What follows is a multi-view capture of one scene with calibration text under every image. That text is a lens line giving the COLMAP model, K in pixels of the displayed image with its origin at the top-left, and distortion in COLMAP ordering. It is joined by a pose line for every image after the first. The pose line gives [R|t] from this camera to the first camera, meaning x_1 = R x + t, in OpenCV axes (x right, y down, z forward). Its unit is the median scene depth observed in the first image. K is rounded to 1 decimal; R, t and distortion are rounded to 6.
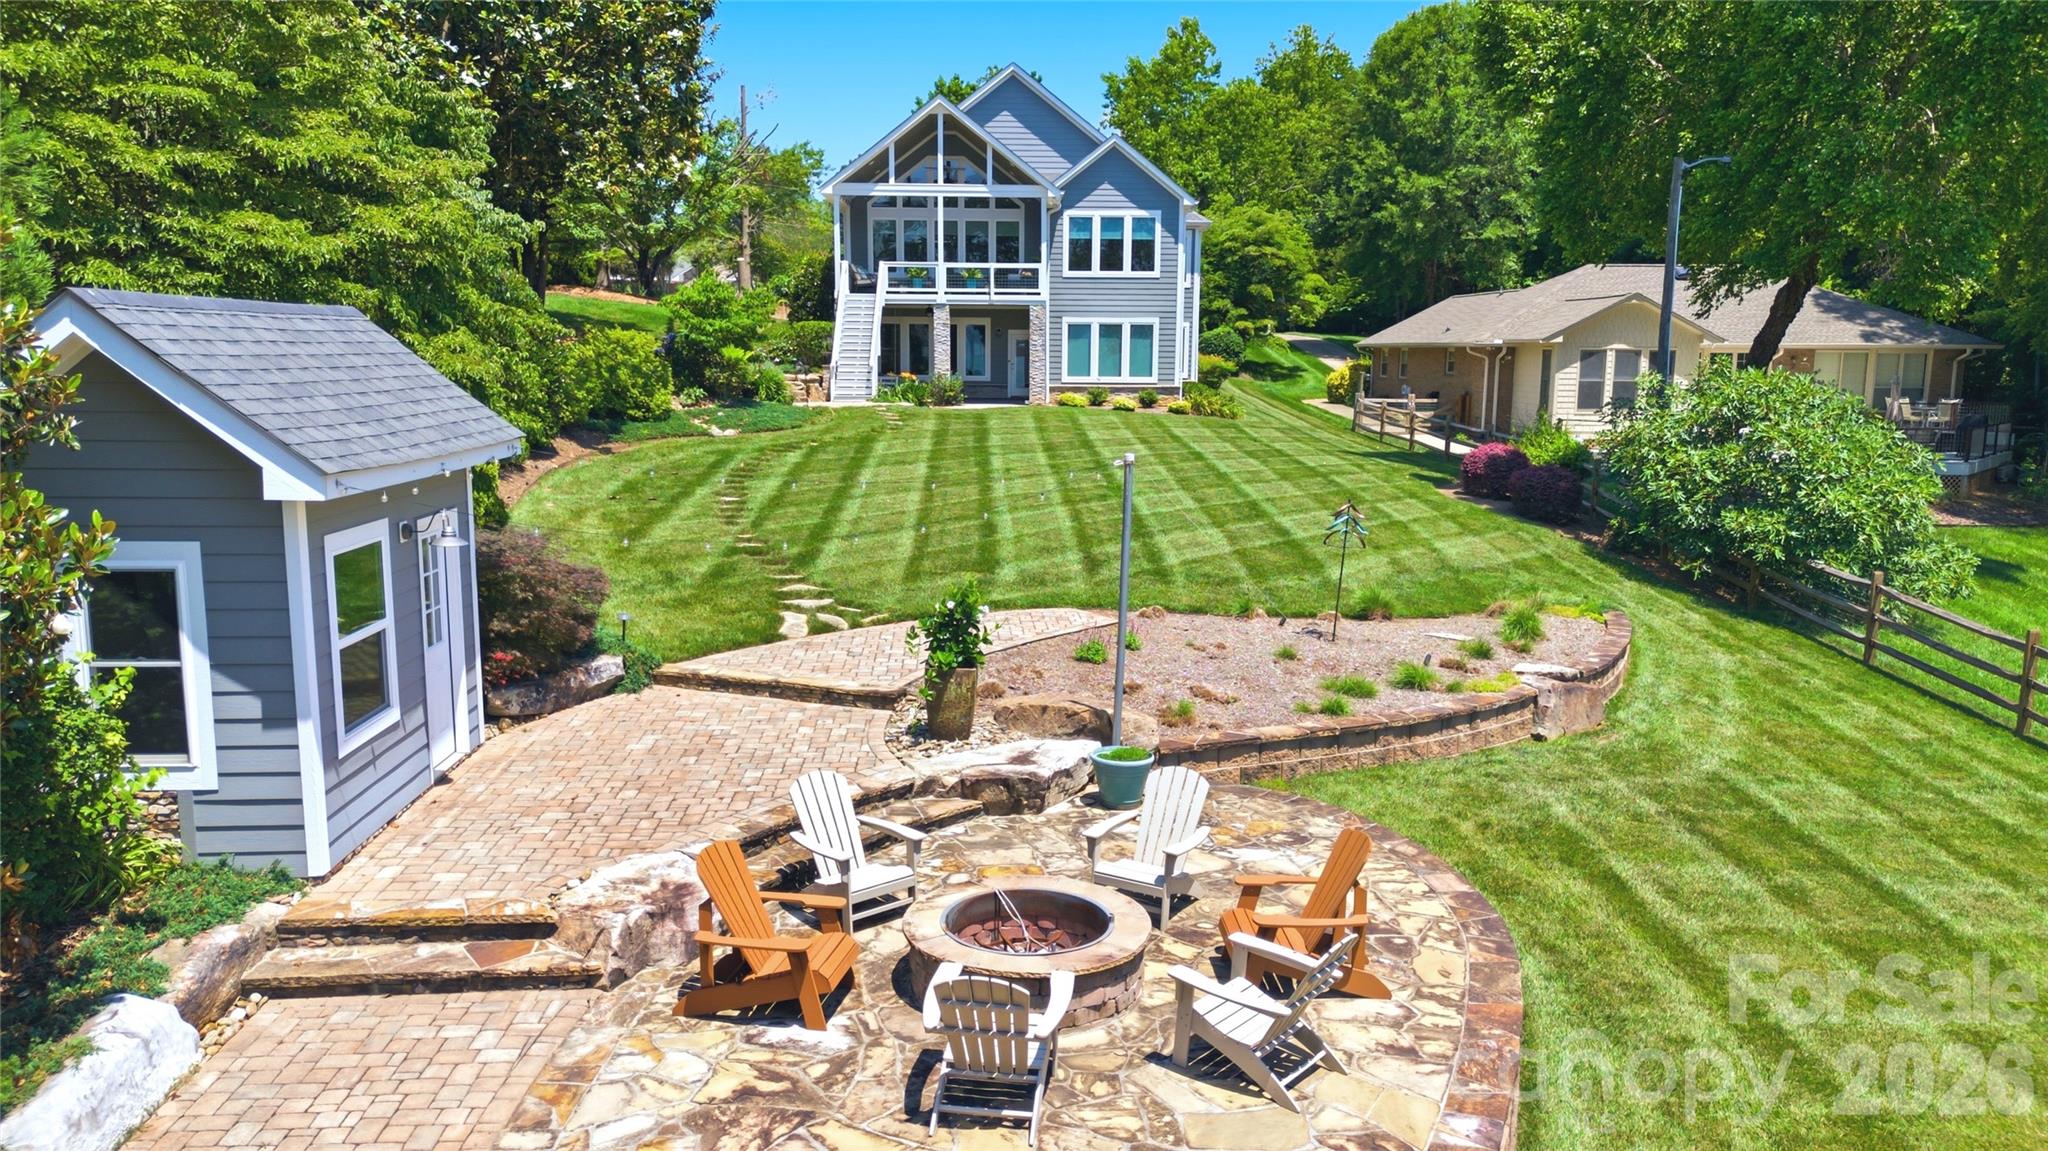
lens RADIAL K [[1453.5, 0, 1018.8], [0, 1453.5, 576.2], [0, 0, 1]] dist [0.036744, -0.032873]
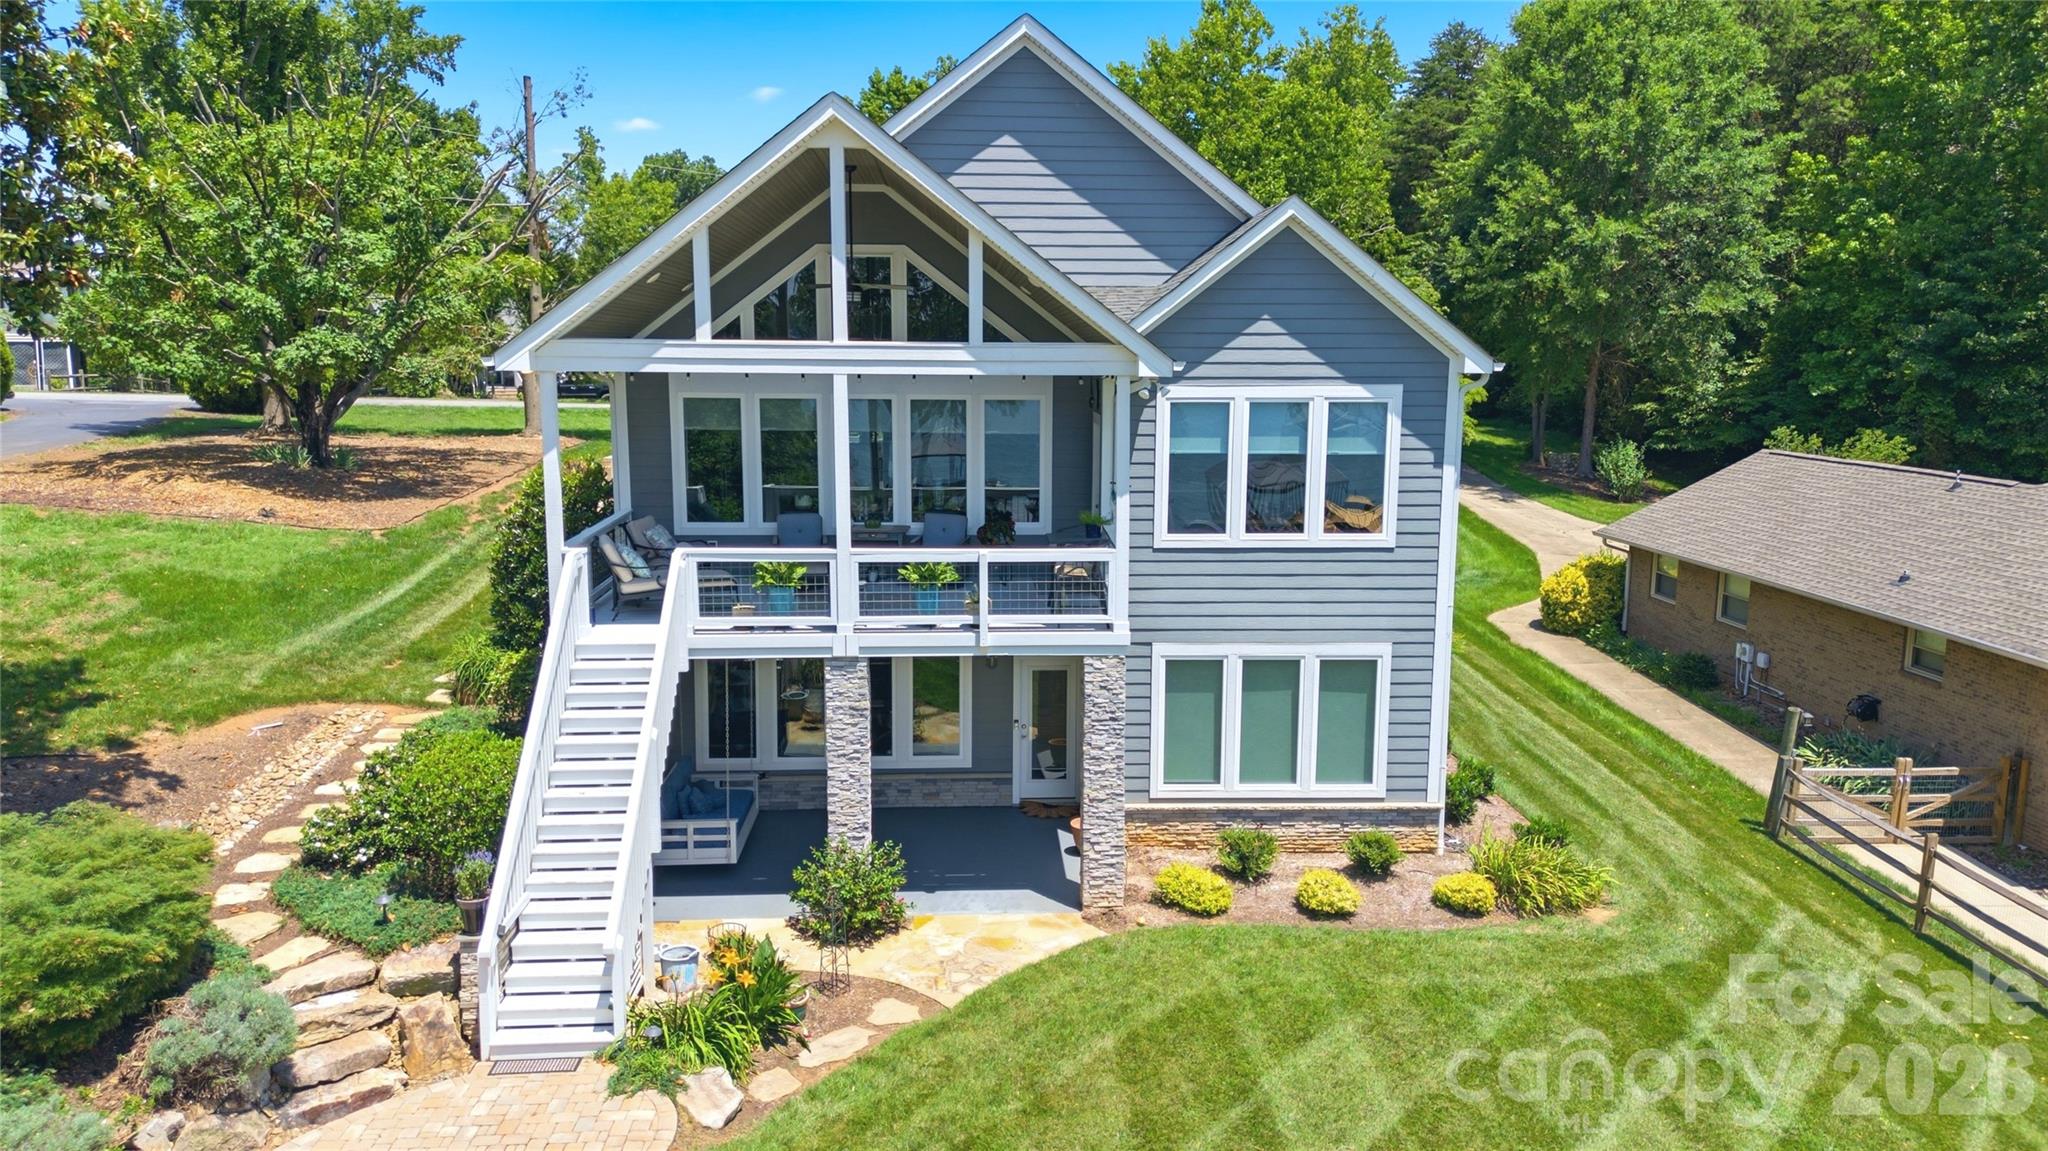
lens RADIAL K [[1453.5, 0, 1014.1], [0, 1453.5, 560.8], [0, 0, 1]] dist [0.036744, -0.032873]
pose [[0.999443, -0.006936, 0.032649, -0.021333], [0.007232, 0.999934, -0.008944, -0.198259], [-0.032585, 0.009175, 0.999427, 0.600154]]
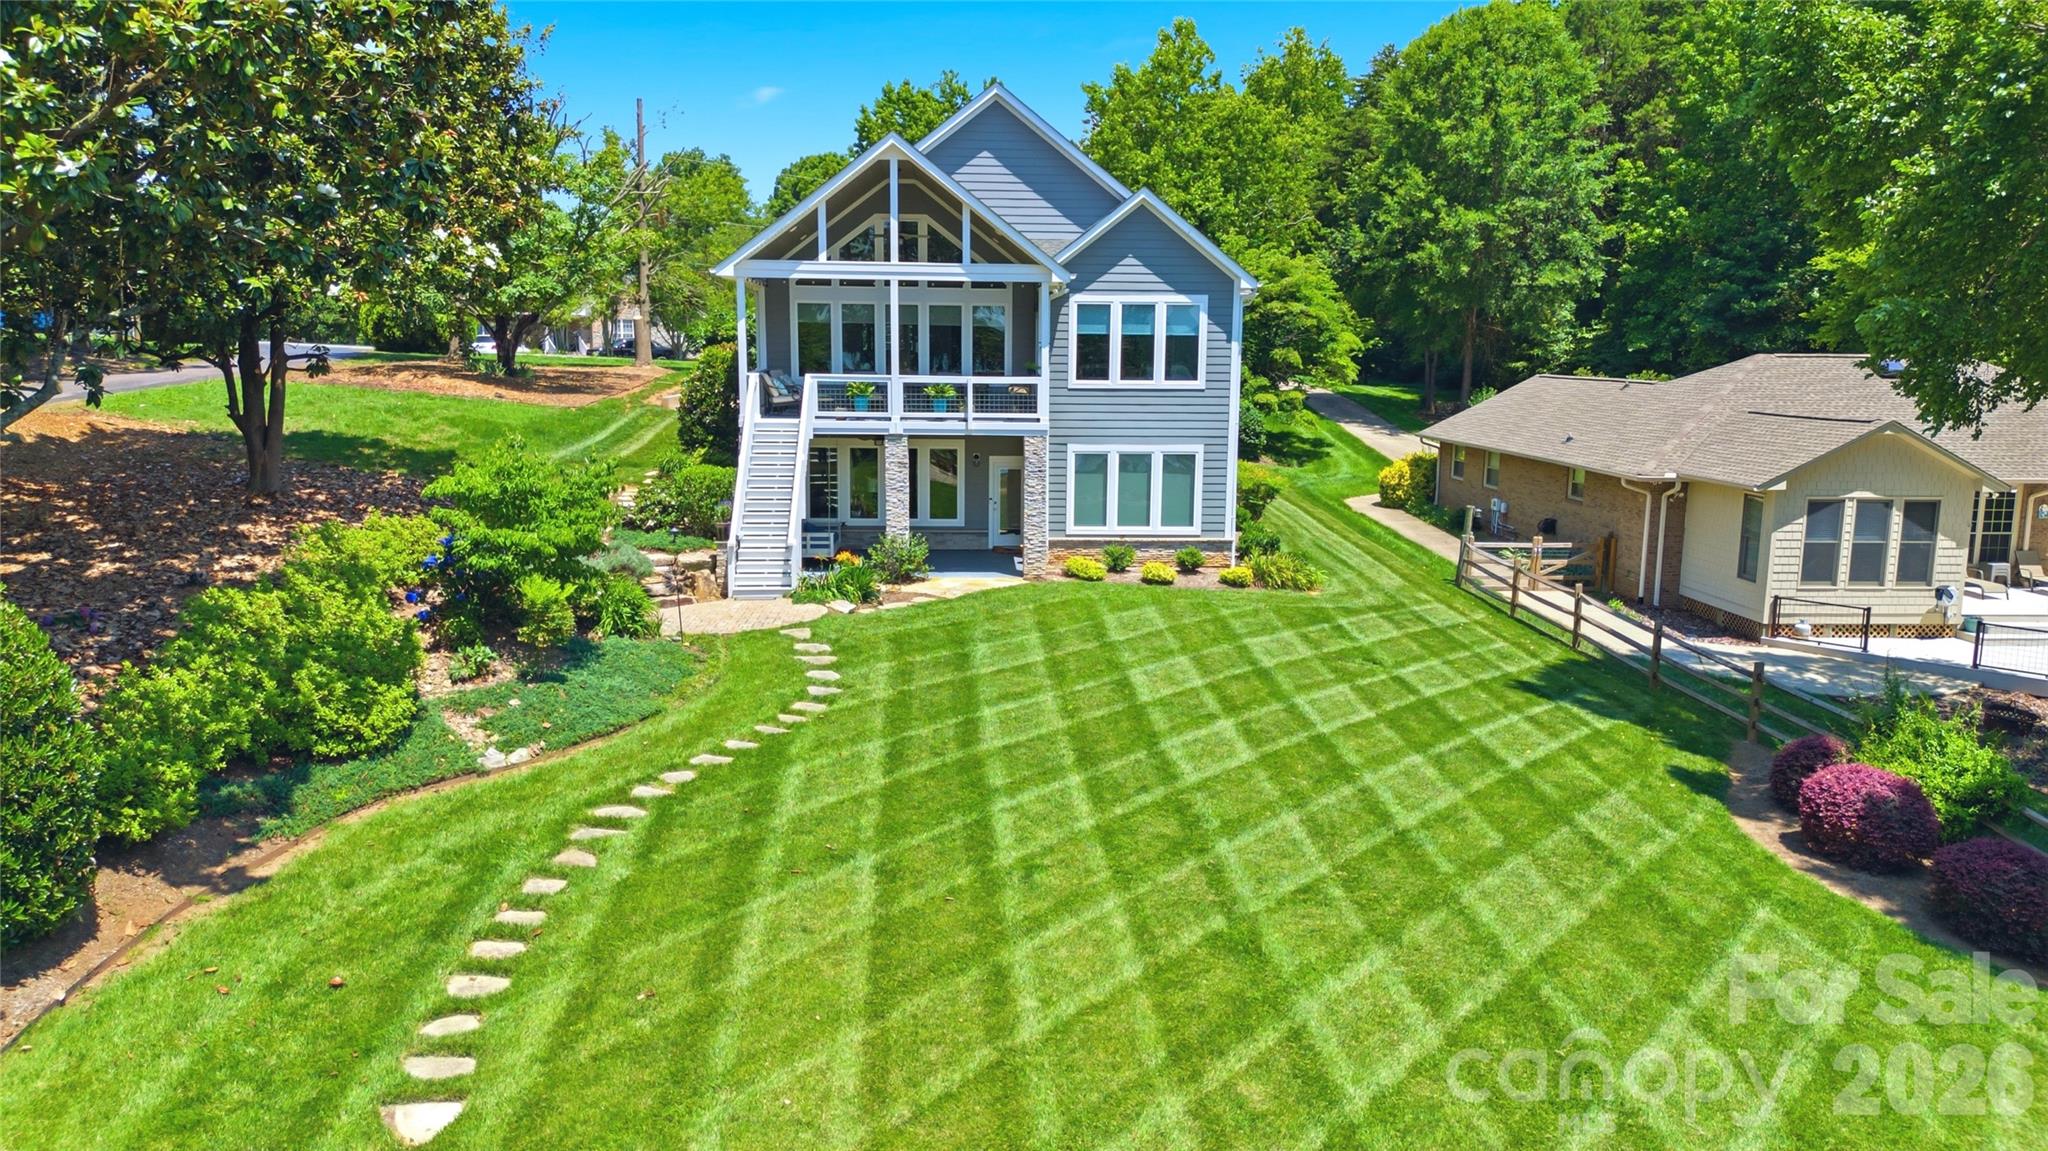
lens RADIAL K [[1453.5, 0, 1018.7], [0, 1453.5, 571.7], [0, 0, 1]] dist [0.036744, -0.032873]
pose [[0.999355, -0.003071, 0.035766, -0.018956], [0.003087, 0.999995, -0.000399, -0.116176], [-0.035765, 0.000510, 0.999360, 0.297616]]
